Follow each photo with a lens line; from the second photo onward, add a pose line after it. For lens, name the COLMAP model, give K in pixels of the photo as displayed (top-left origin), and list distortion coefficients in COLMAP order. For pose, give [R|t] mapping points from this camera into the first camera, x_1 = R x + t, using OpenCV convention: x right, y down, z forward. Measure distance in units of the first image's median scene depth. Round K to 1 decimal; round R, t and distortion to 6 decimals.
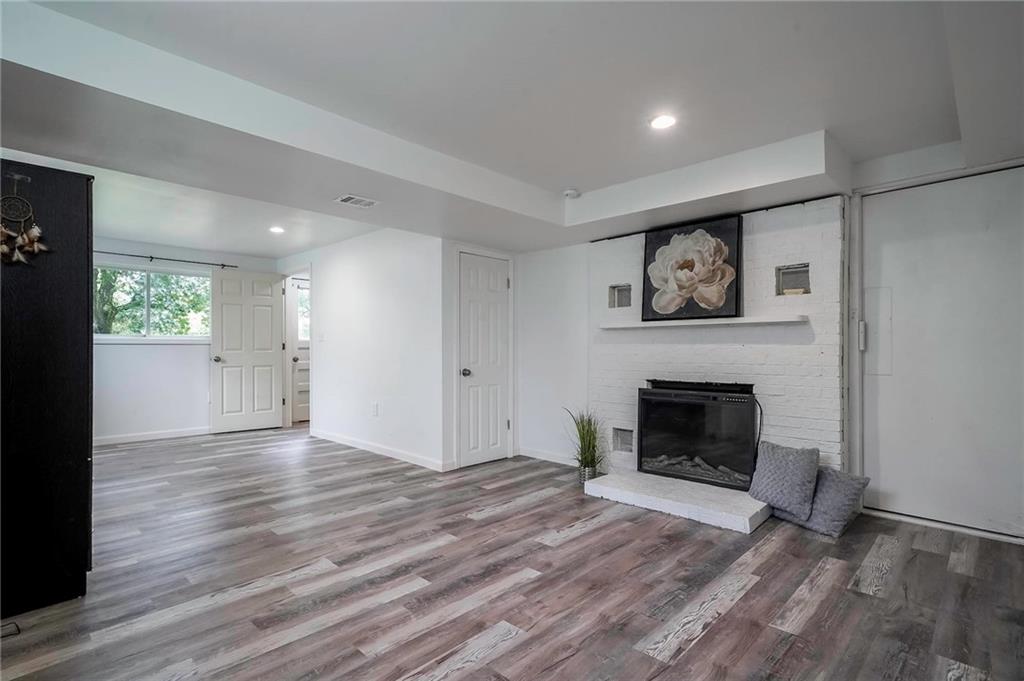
lens RADIAL K [[495.3, 0, 512.4], [0, 495.3, 343.3], [0, 0, 1]] dist [0.017450, 0.001702]
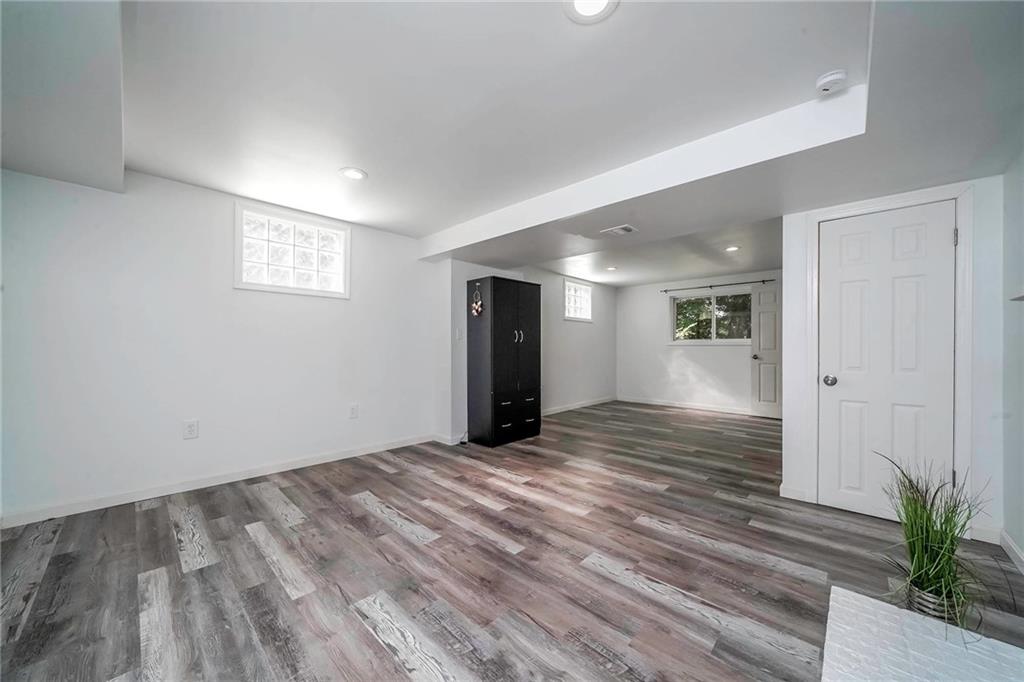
lens RADIAL K [[391.3, 0, 537.6], [0, 391.3, 349.6], [0, 0, 1]] dist [-0.014590, 0.001834]
pose [[0.009328, 0.003999, -0.999948, 0.821503], [0.007304, 0.999965, 0.004067, 0.011475], [0.999930, -0.007342, 0.009298, 0.944345]]
